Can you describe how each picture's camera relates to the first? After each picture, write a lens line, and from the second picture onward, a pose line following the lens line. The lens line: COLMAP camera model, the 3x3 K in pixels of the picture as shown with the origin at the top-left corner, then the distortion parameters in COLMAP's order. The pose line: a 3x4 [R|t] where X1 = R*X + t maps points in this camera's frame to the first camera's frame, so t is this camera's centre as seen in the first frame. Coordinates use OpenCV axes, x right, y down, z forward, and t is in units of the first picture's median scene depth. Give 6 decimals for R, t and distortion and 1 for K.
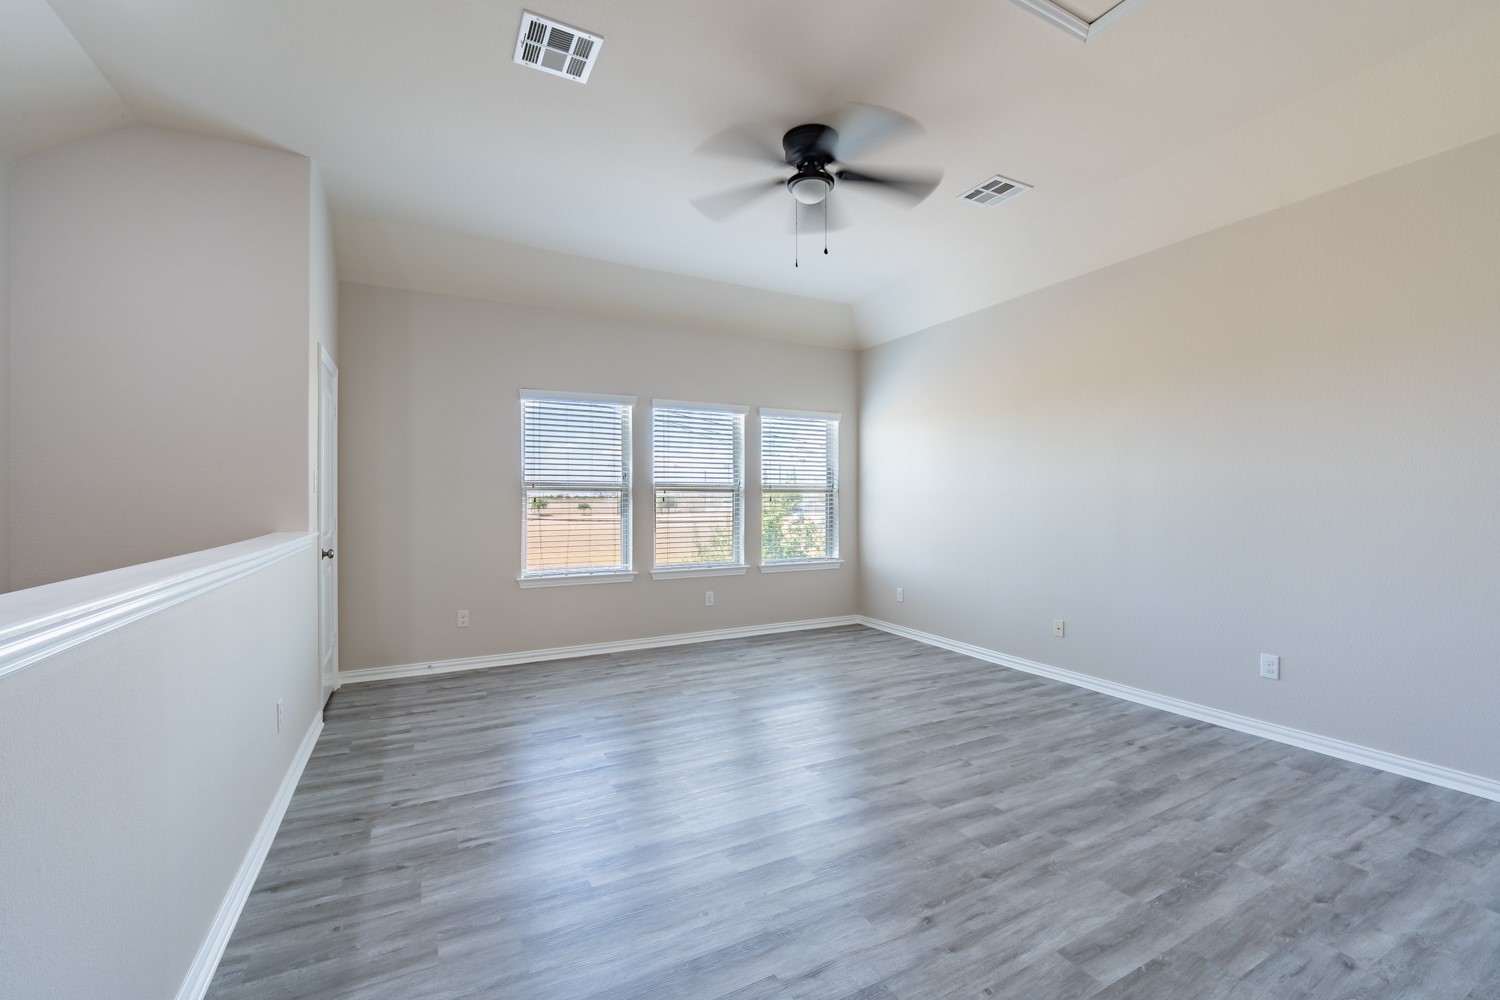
lens RADIAL K [[618.9, 0, 750.0], [0, 618.9, 500.0], [0, 0, 1]] dist [0.005476, -0.013417]
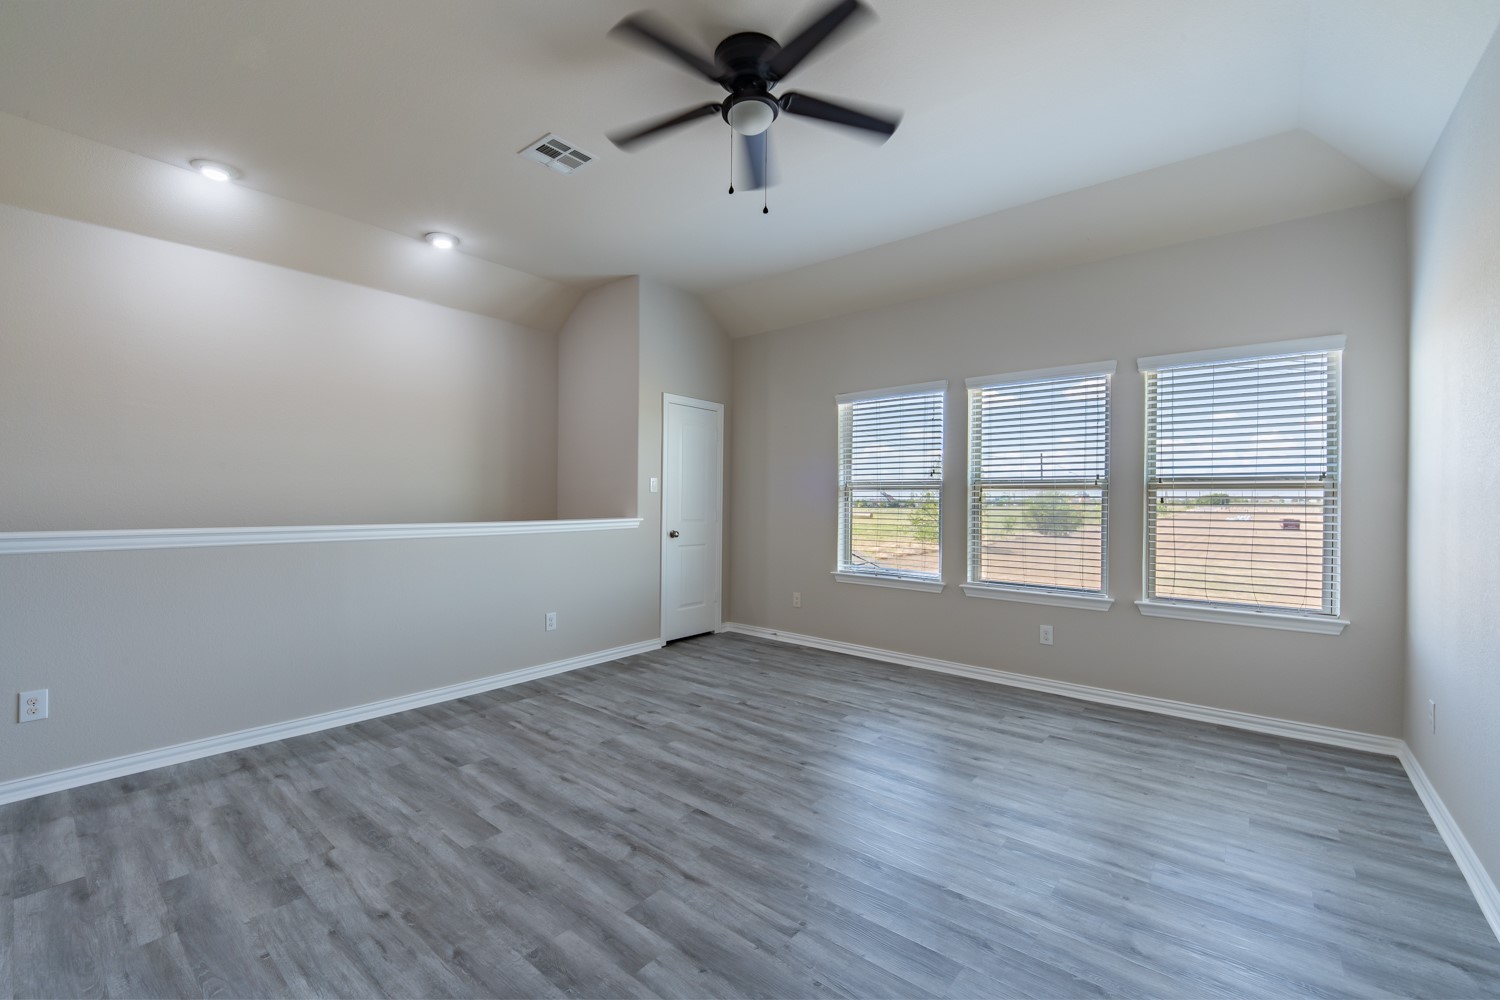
lens RADIAL K [[618.9, 0, 750.0], [0, 618.9, 500.0], [0, 0, 1]] dist [0.005476, -0.013417]
pose [[0.391138, 0.012177, -0.920251, 0.776262], [-0.009937, 0.999910, 0.009007, -0.009034], [0.920278, 0.005621, 0.391224, 0.620373]]
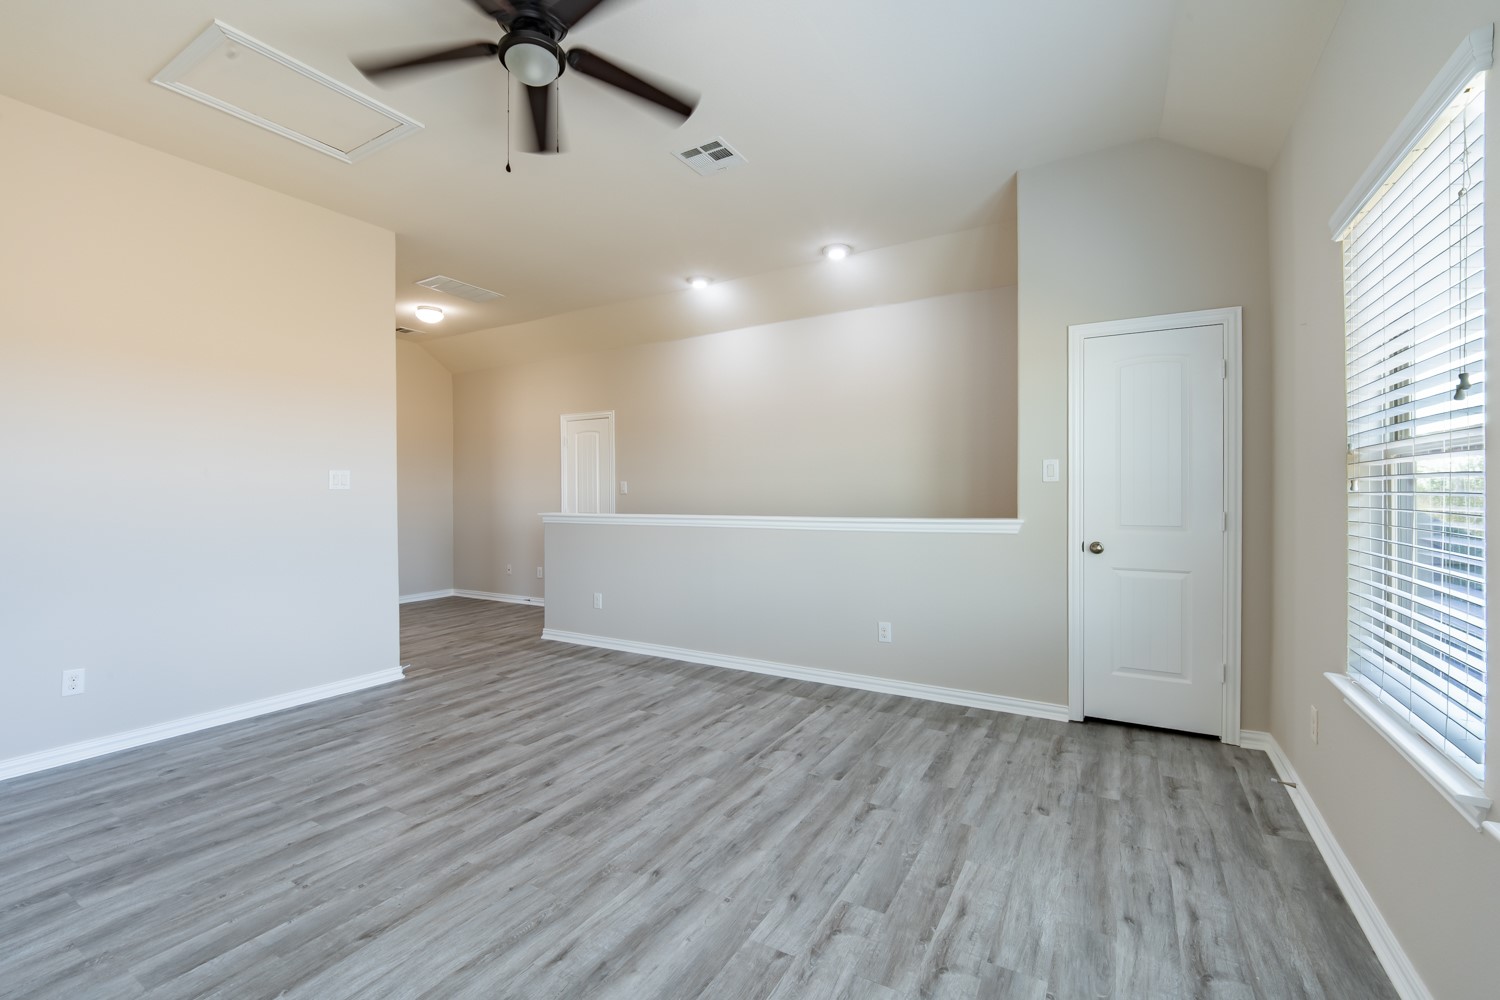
lens RADIAL K [[642.0, 0, 758.2], [0, 642.0, 500.2], [0, 0, 1]] dist [0.004301, -0.000270]
pose [[-0.844811, 0.018777, -0.534736, 0.253339], [0.012194, 0.999800, 0.015843, -0.003332], [0.534926, 0.006864, -0.844871, 1.611544]]
